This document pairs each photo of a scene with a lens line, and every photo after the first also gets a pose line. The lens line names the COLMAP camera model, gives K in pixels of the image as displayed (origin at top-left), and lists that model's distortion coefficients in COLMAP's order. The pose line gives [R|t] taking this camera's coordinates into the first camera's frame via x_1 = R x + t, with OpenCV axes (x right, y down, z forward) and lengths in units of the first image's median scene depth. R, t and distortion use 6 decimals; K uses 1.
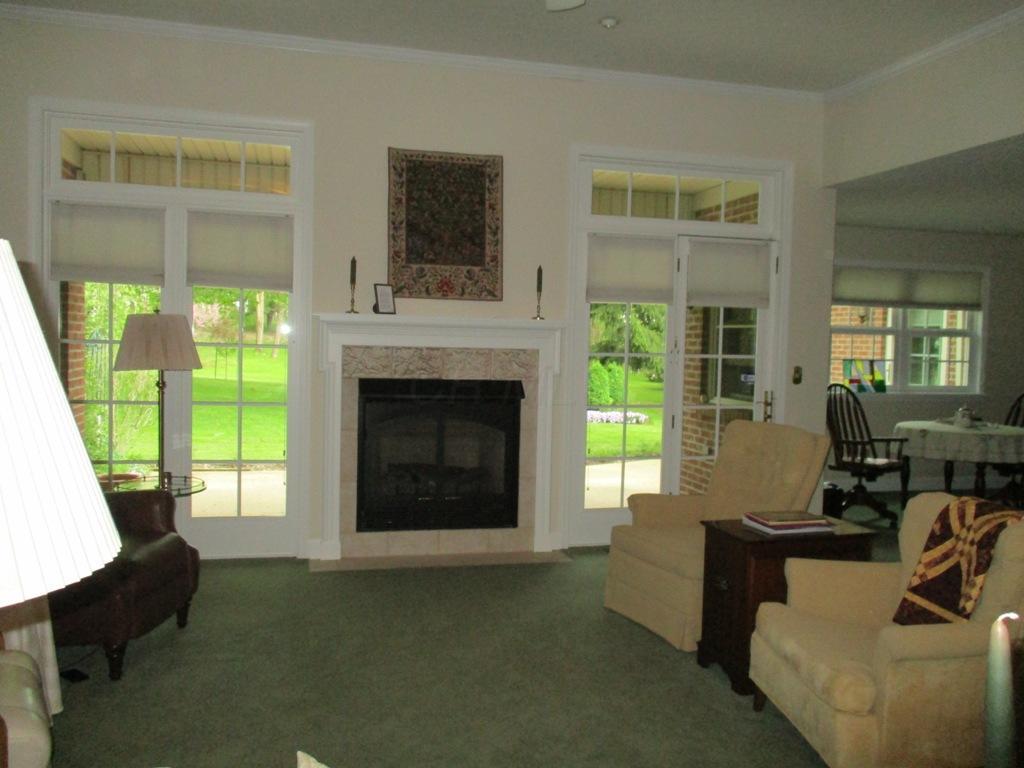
lens RADIAL K [[832.3, 0, 512.0], [0, 832.3, 384.0], [0, 0, 1]] dist [0.000064, -0.001396]
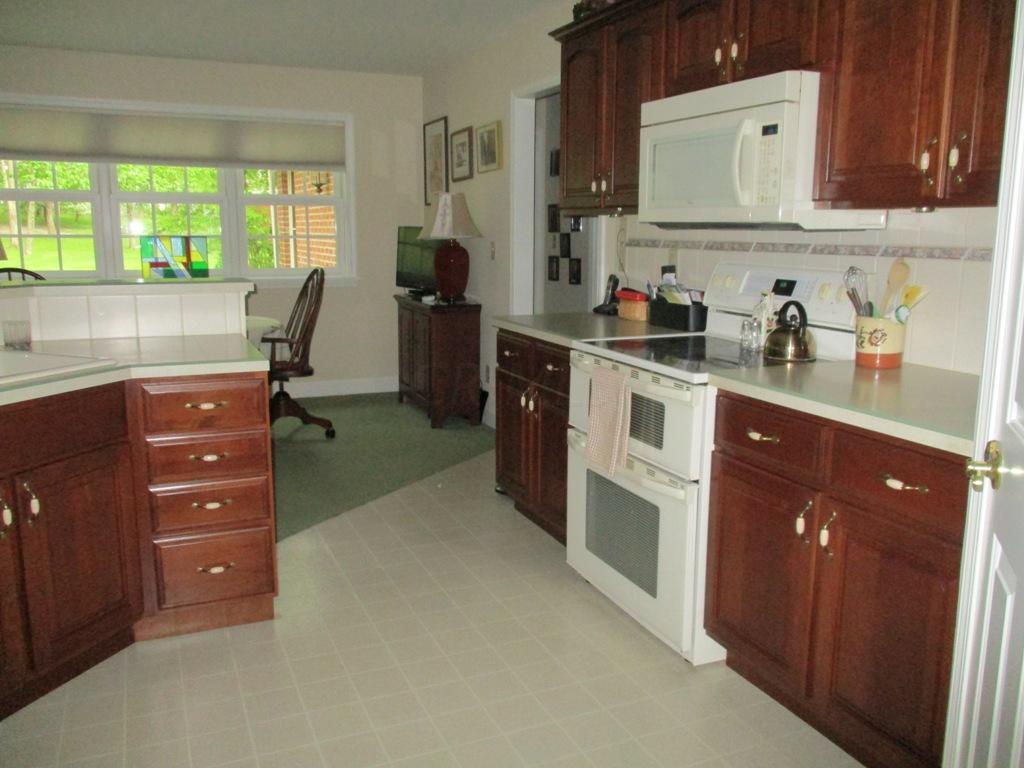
lens RADIAL K [[864.9, 0, 515.9], [0, 864.9, 383.3], [0, 0, 1]] dist [-0.006773, -0.014670]
pose [[0.985618, -0.039803, 0.164236, 0.596622], [0.018196, 0.991212, 0.131026, 0.006922], [-0.168008, -0.126153, 0.977680, 0.148152]]
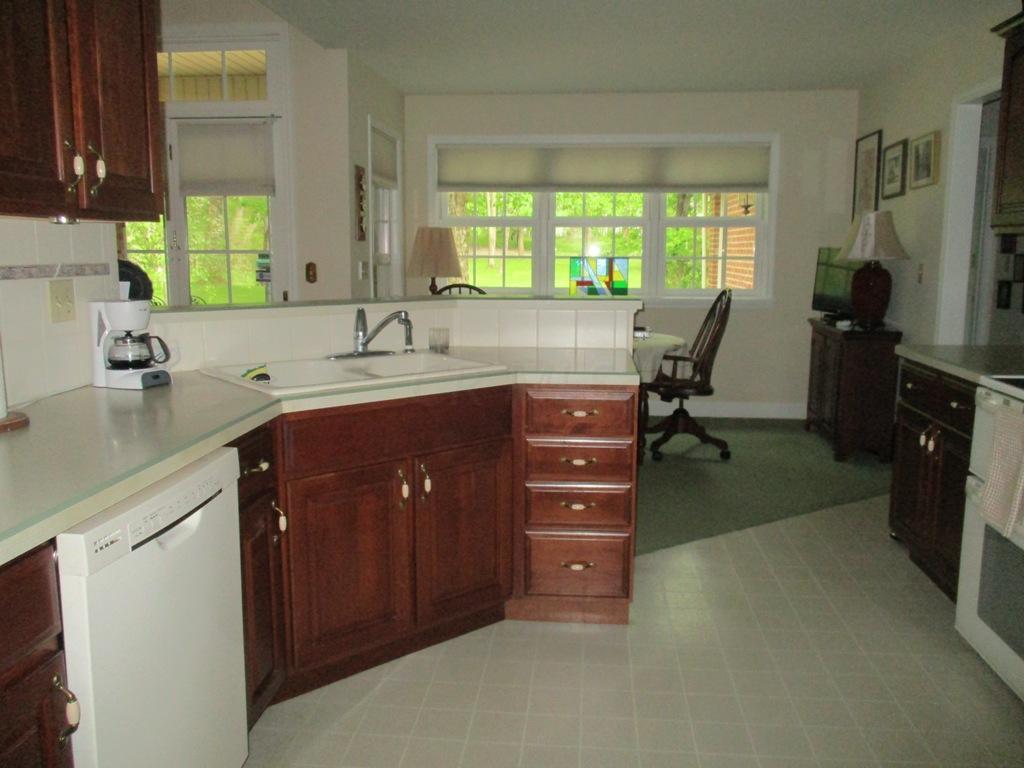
lens RADIAL K [[864.9, 0, 515.9], [0, 864.9, 383.3], [0, 0, 1]] dist [-0.006773, -0.014670]
pose [[0.945780, 0.035342, -0.322880, 0.625613], [-0.002205, 0.994738, 0.102424, 0.007900], [0.324801, -0.096159, 0.940882, 0.147422]]
